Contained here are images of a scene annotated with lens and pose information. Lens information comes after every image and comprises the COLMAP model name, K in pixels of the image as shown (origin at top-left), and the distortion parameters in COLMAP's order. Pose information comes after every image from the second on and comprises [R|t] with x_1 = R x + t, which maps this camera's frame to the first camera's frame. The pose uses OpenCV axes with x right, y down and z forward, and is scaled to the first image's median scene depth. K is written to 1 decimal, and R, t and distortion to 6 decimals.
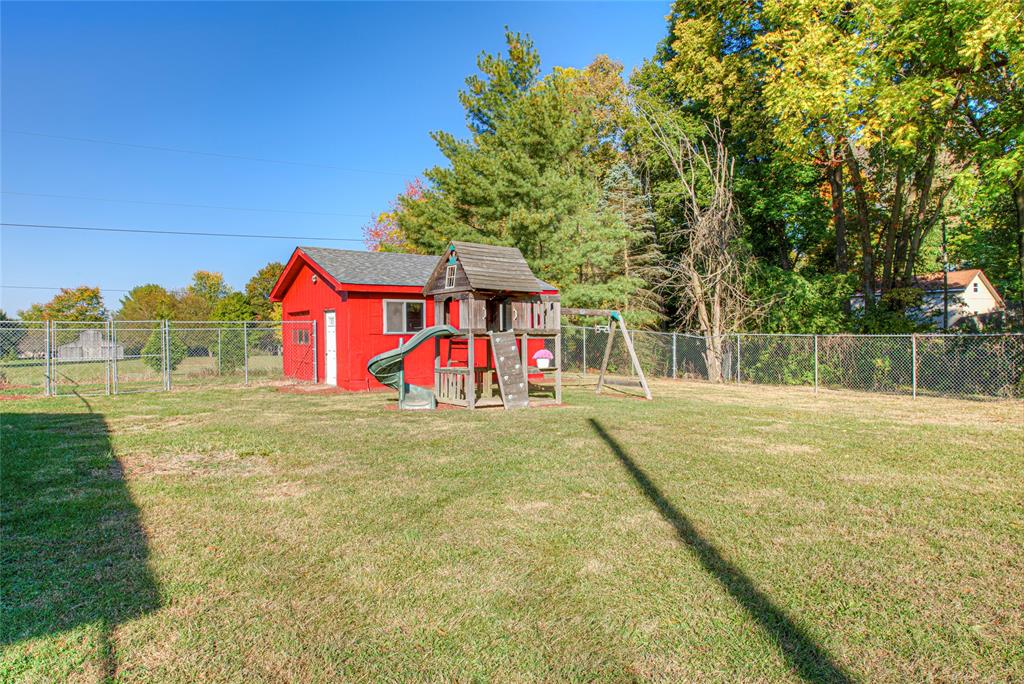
lens RADIAL K [[681.4, 0, 512.2], [0, 681.4, 343.6], [0, 0, 1]] dist [-0.006274, 0.002823]
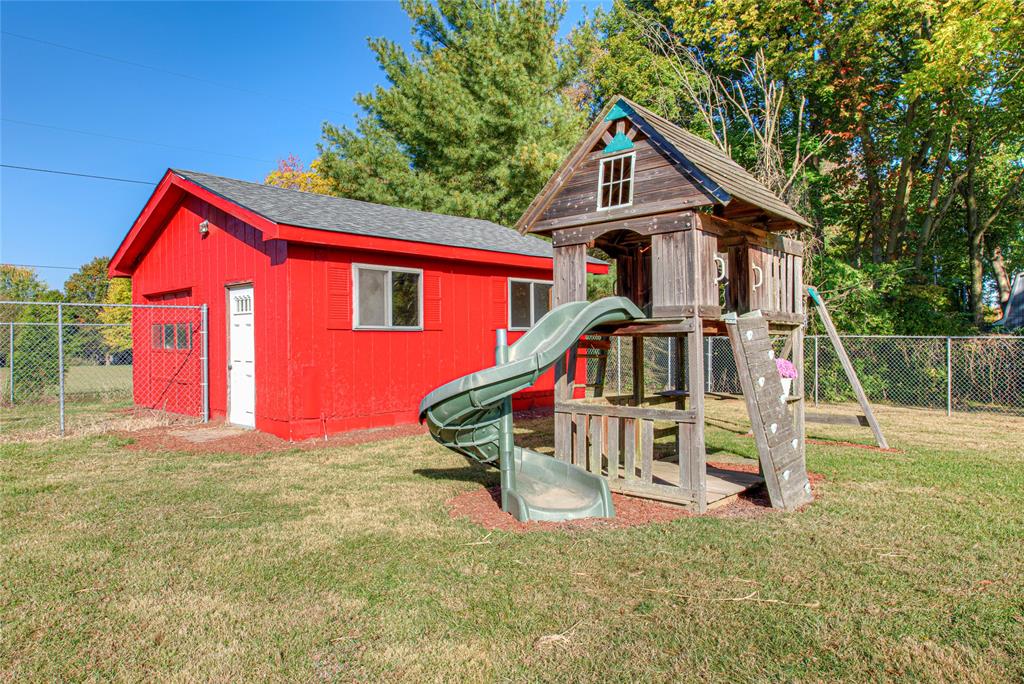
lens RADIAL K [[681.4, 0, 511.9], [0, 681.4, 339.6], [0, 0, 1]] dist [-0.006274, 0.002823]
pose [[0.978193, 0.002213, 0.207686, -0.164611], [0.001263, 0.999861, -0.016602, 0.002670], [-0.207694, 0.016502, 0.978055, 0.425761]]
